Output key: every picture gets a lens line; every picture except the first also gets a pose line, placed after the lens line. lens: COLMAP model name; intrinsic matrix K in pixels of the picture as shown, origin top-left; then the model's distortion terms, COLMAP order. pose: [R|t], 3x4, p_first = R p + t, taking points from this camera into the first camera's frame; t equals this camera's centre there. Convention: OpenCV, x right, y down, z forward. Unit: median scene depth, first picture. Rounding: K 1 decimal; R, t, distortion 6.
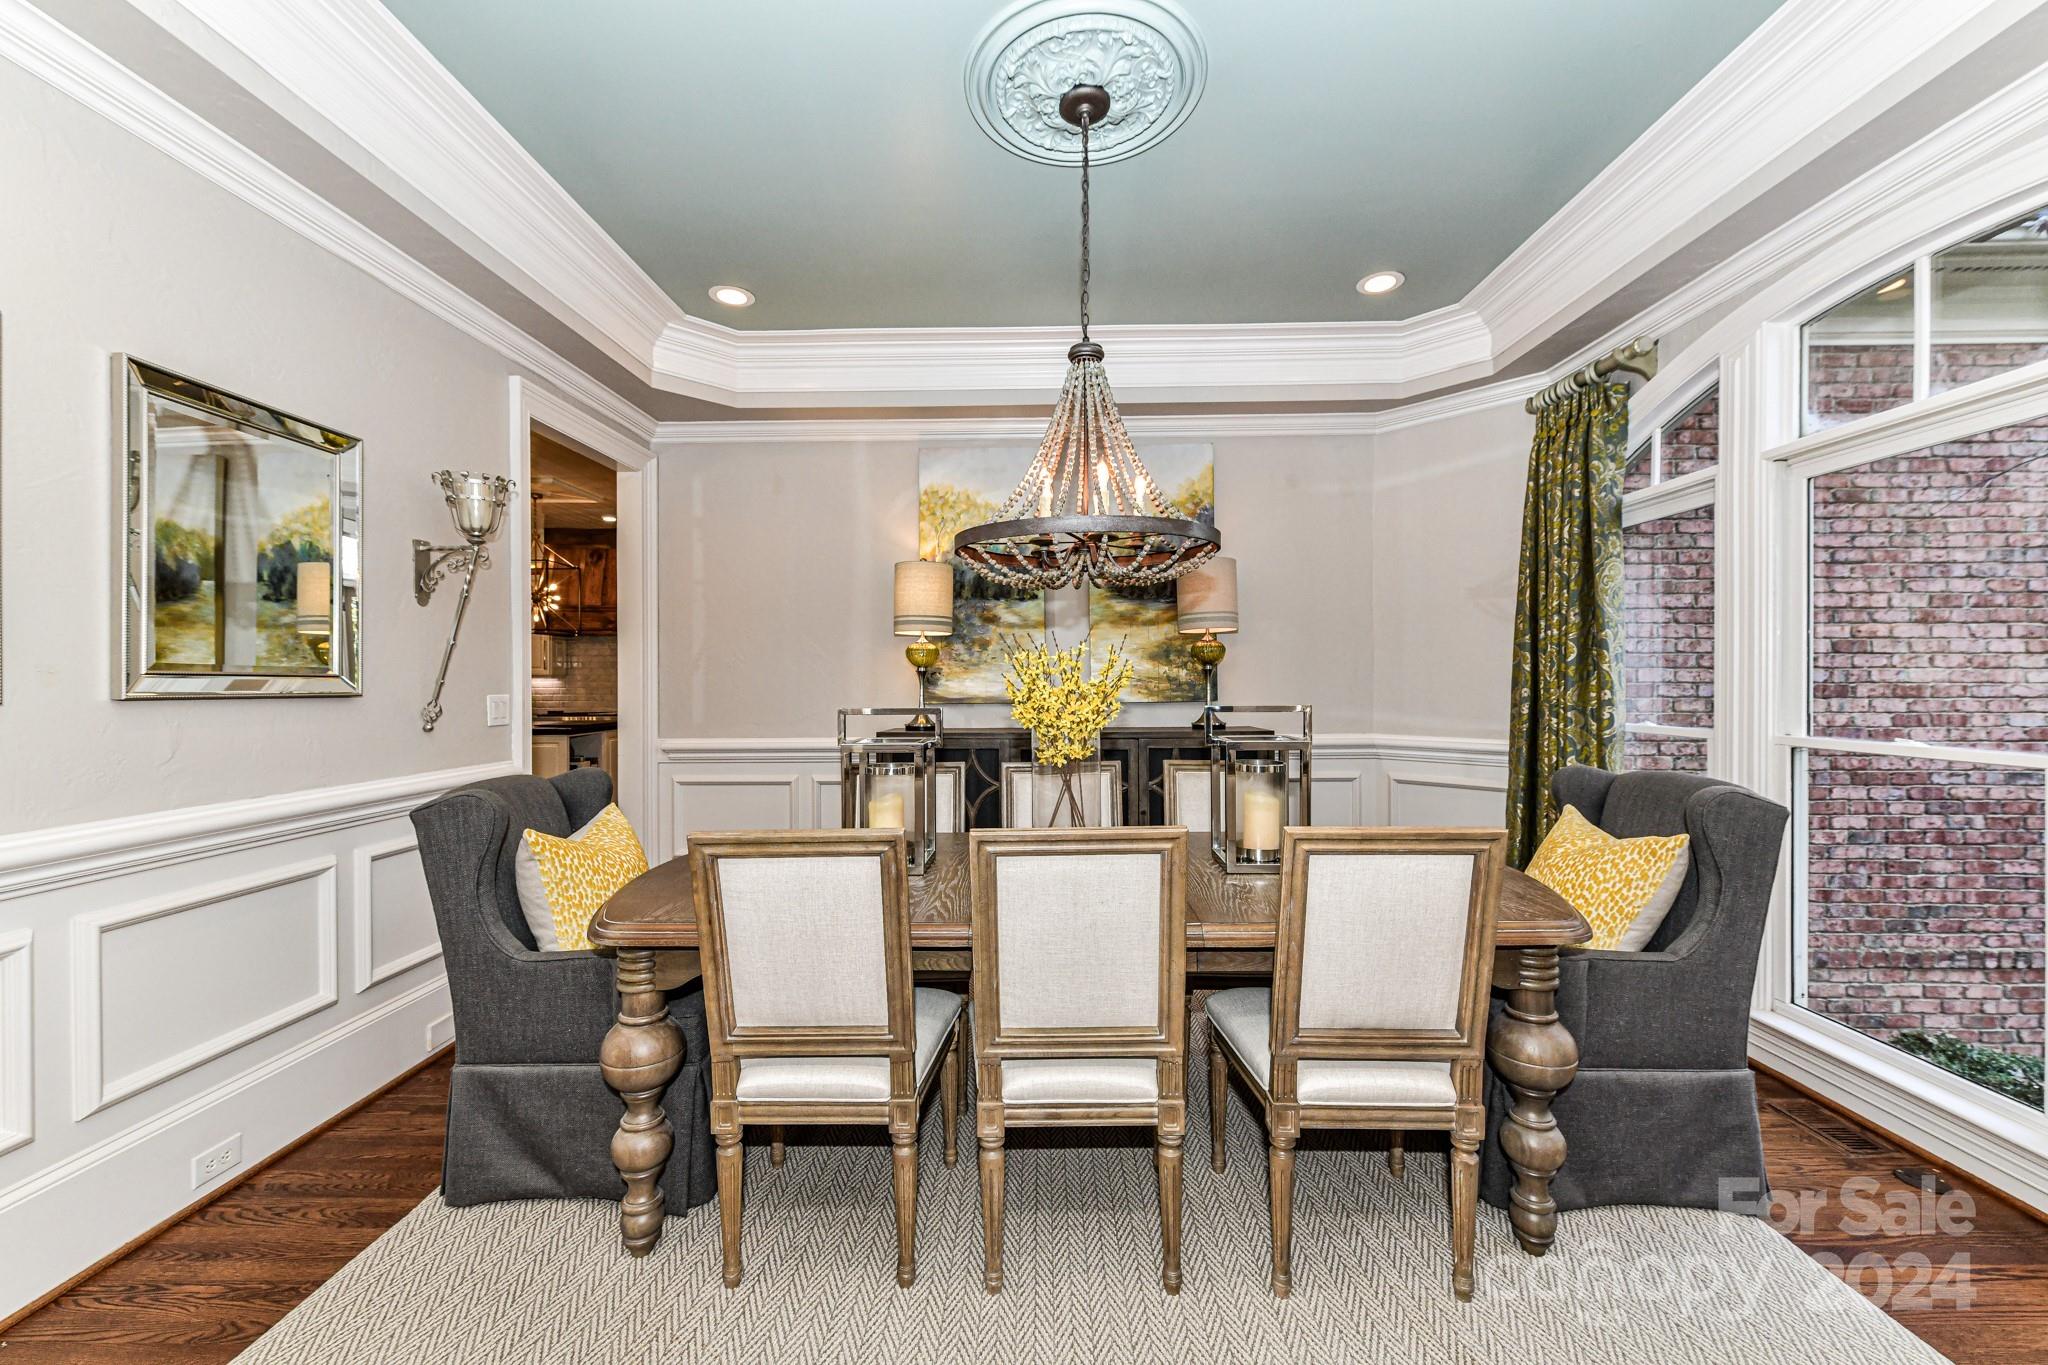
lens RADIAL K [[811.1, 0, 1018.9], [0, 811.1, 691.9], [0, 0, 1]] dist [0.001450, 0.001863]
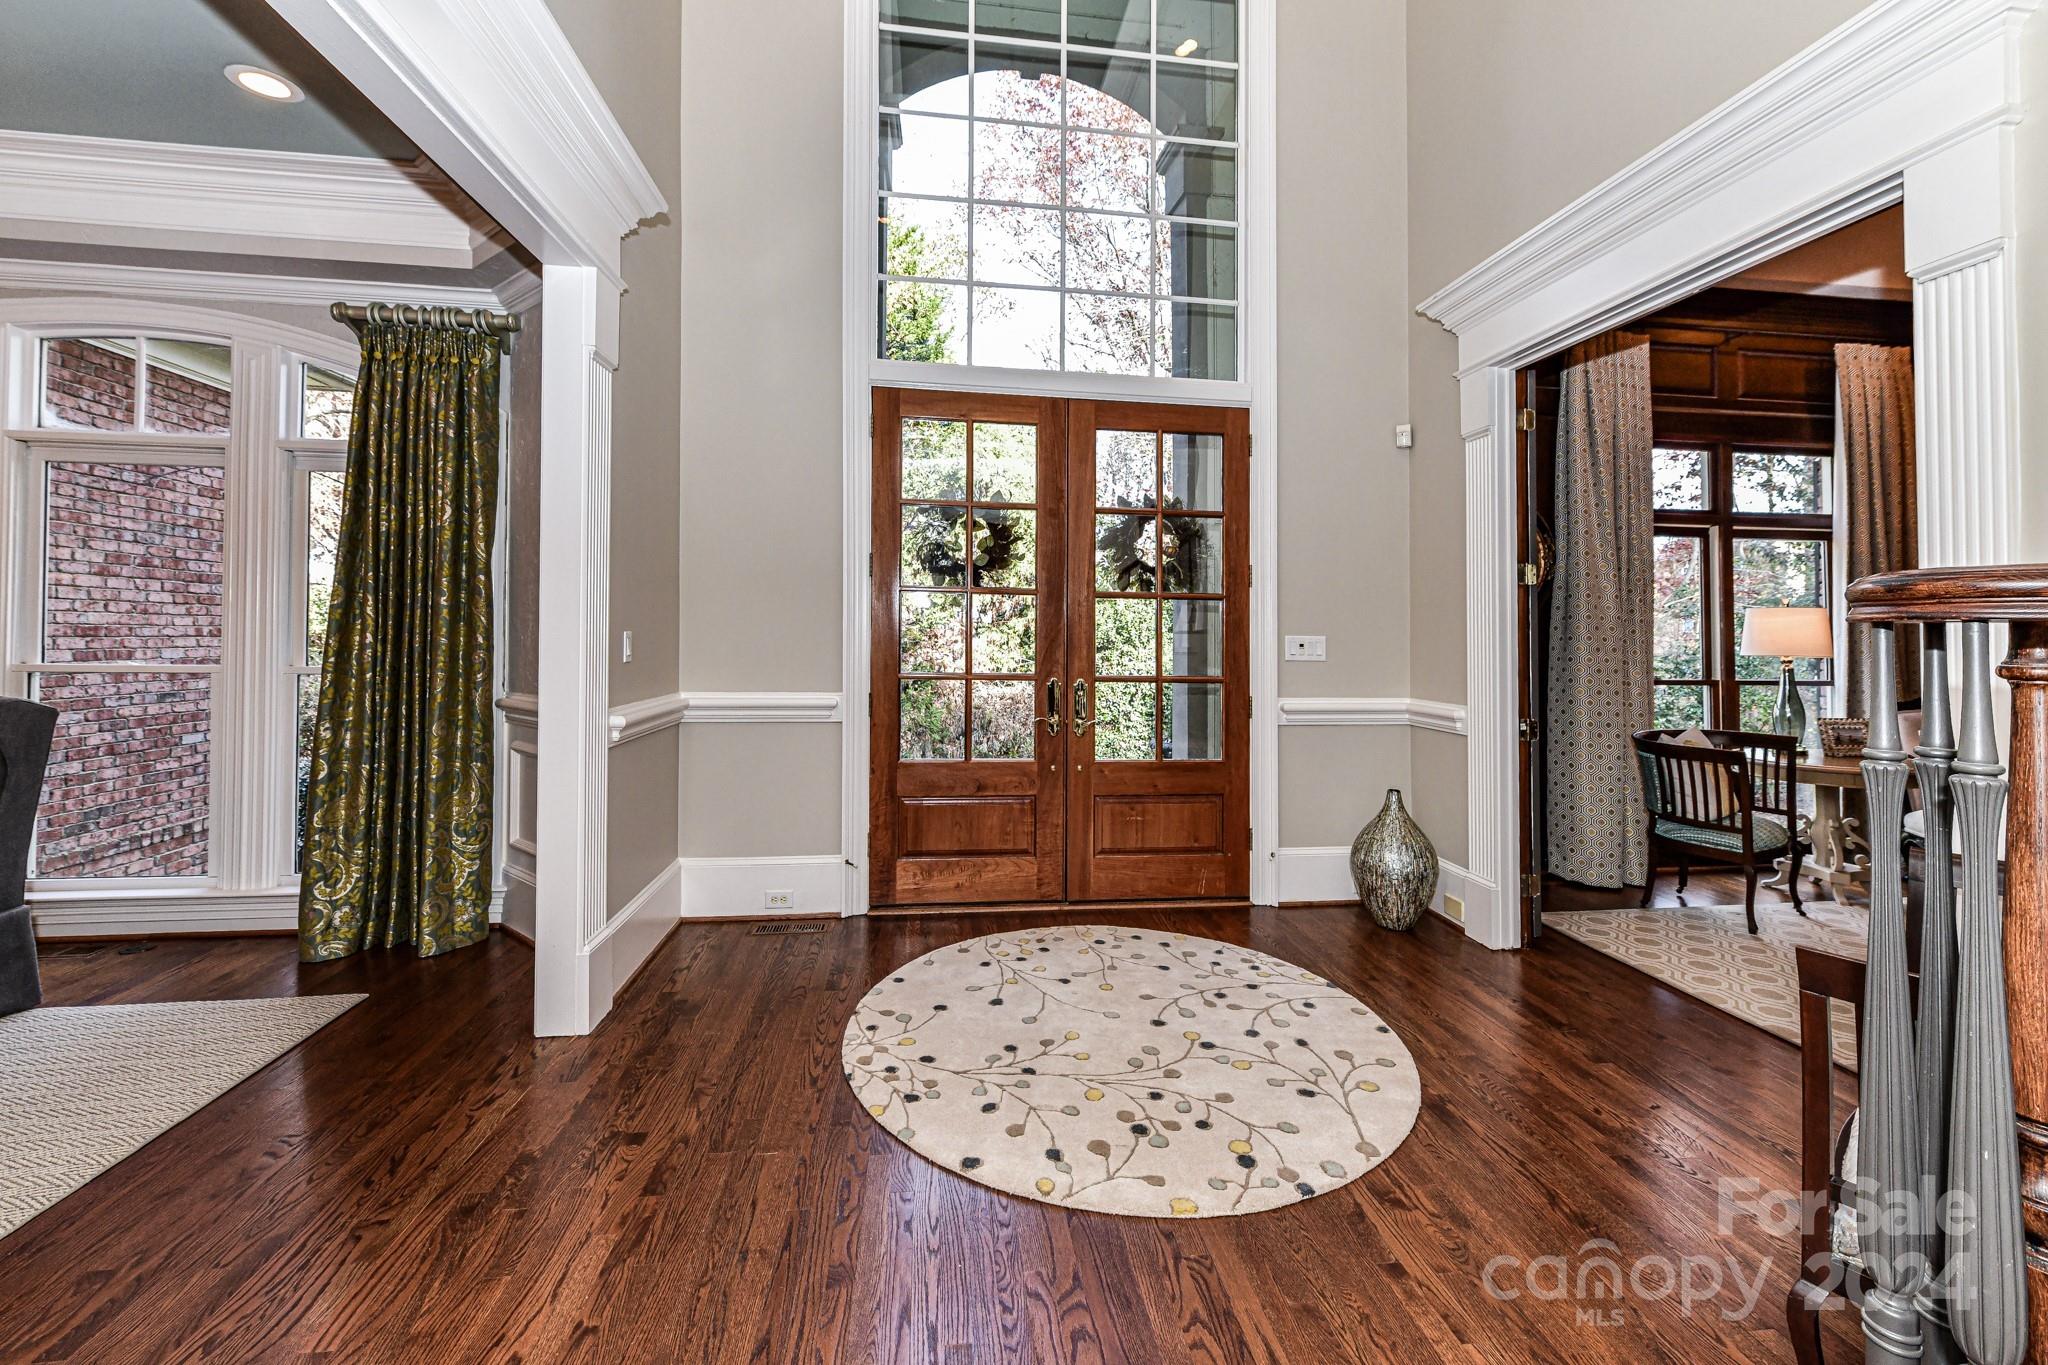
lens RADIAL K [[811.1, 0, 1020.6], [0, 811.1, 627.4], [0, 0, 1]] dist [0.001450, 0.001863]
pose [[-0.144820, 0.010214, 0.989405, -0.294020], [-0.000005, 0.999947, -0.010323, 0.005745], [-0.989458, -0.001500, -0.144812, -0.185561]]
